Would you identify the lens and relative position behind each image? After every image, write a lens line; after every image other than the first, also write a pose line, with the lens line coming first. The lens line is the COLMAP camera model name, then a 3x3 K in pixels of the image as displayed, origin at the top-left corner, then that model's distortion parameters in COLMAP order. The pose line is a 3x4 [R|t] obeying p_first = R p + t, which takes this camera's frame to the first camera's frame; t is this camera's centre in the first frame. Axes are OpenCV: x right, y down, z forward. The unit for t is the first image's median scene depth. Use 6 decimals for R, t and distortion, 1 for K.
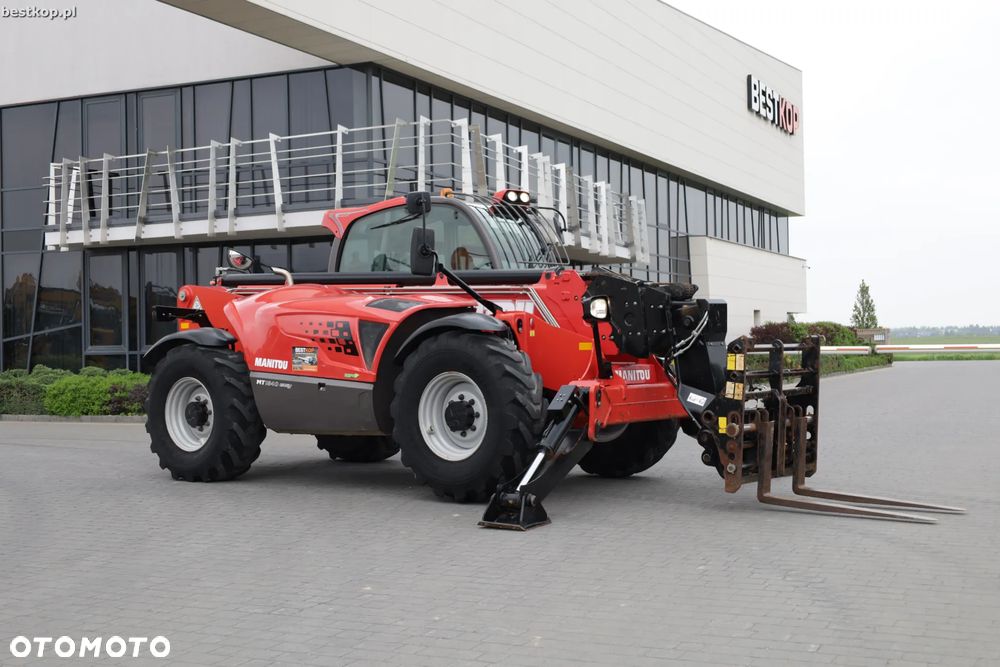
lens RADIAL K [[1312.1, 0, 506.1], [0, 1312.1, 330.9], [0, 0, 1]] dist [0.014447, 0.000000]
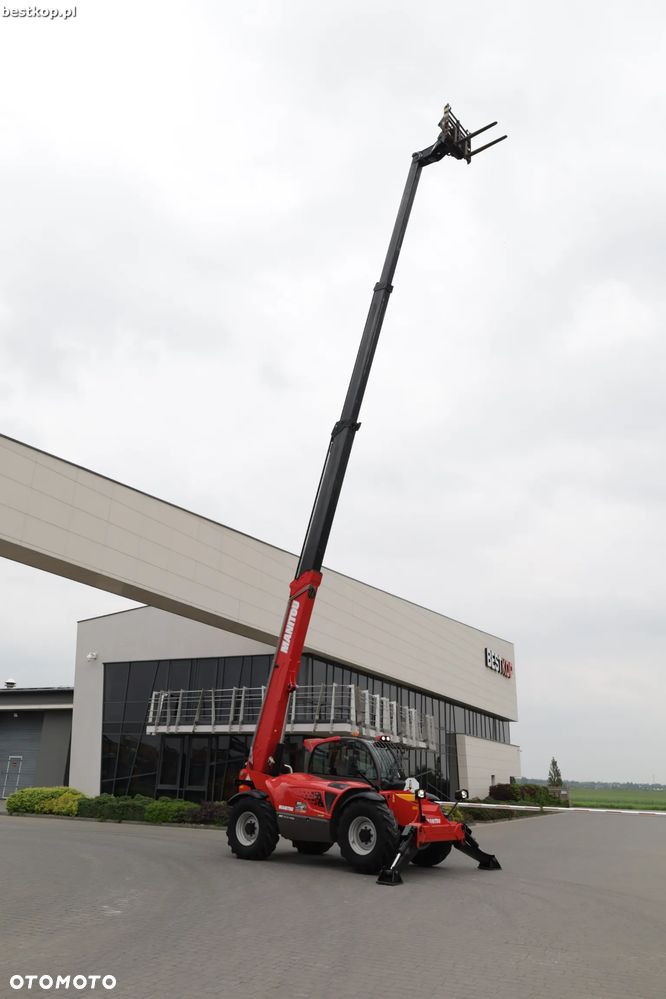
lens RADIAL K [[745.1, 0, 335.7], [0, 745.1, 501.6], [0, 0, 1]] dist [0.007254, 0.002426]
pose [[0.998939, 0.037018, -0.027379, -0.036593], [-0.044128, 0.939465, -0.339791, -0.023235], [0.013143, 0.340639, 0.940102, -0.271375]]
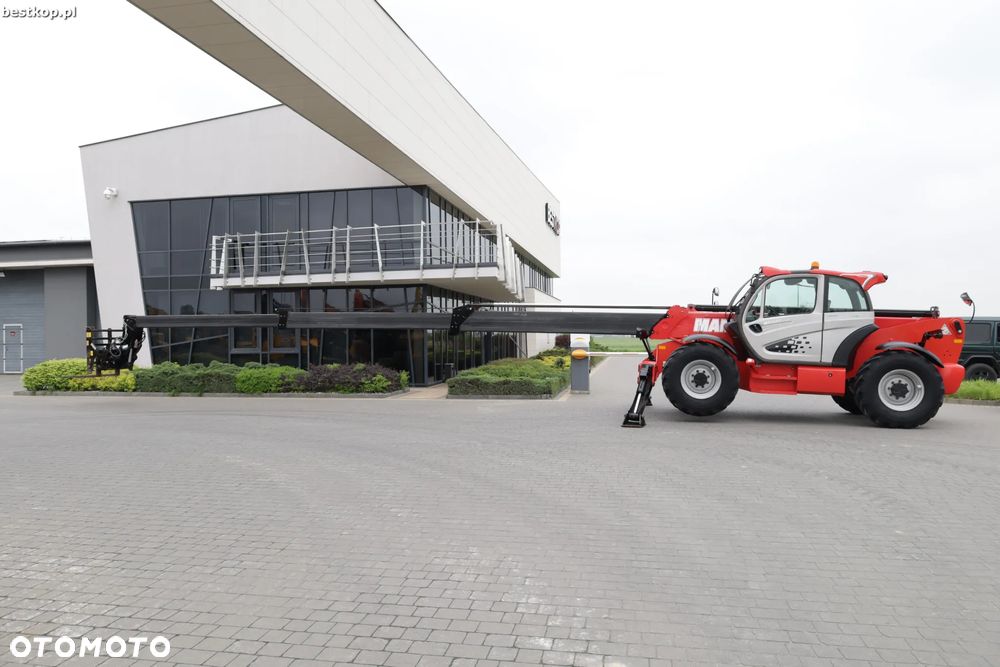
lens RADIAL K [[682.4, 0, 508.4], [0, 682.4, 334.4], [0, 0, 1]] dist [-0.001011, 0.002681]
pose [[0.968613, 0.005289, 0.248519, -0.237139], [-0.005778, 0.999983, 0.001239, -0.010865], [-0.248508, -0.002636, 0.968626, 0.110842]]
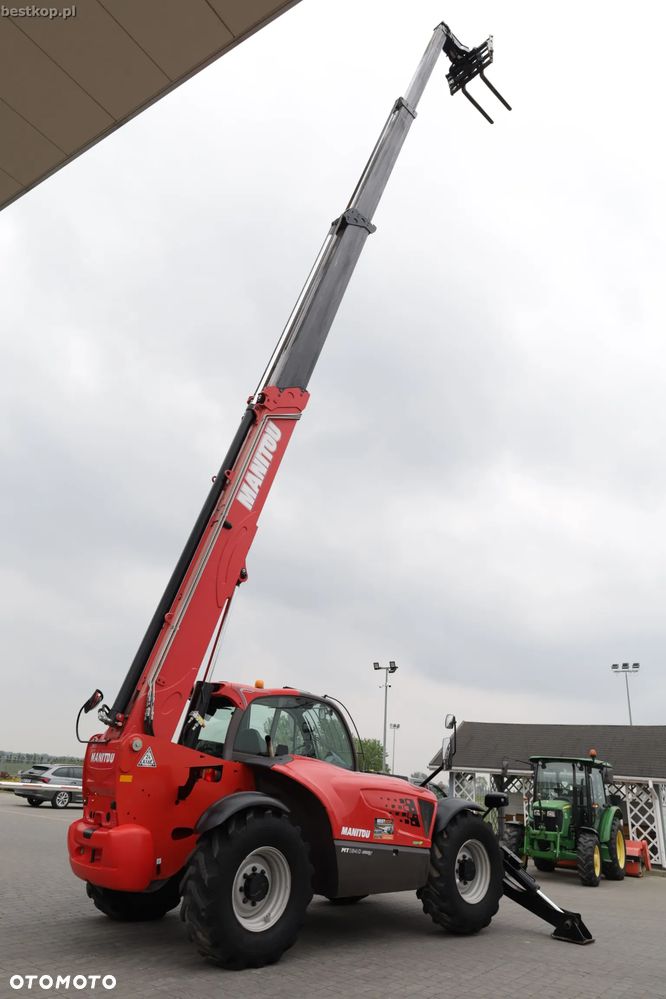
lens RADIAL K [[681.7, 0, 338.0], [0, 681.7, 501.2], [0, 0, 1]] dist [-0.001011, 0.002681]
pose [[0.151538, 0.397453, 0.905024, -0.461681], [-0.078843, 0.917540, -0.389748, -0.004822], [-0.985302, -0.012293, 0.170378, 0.485144]]
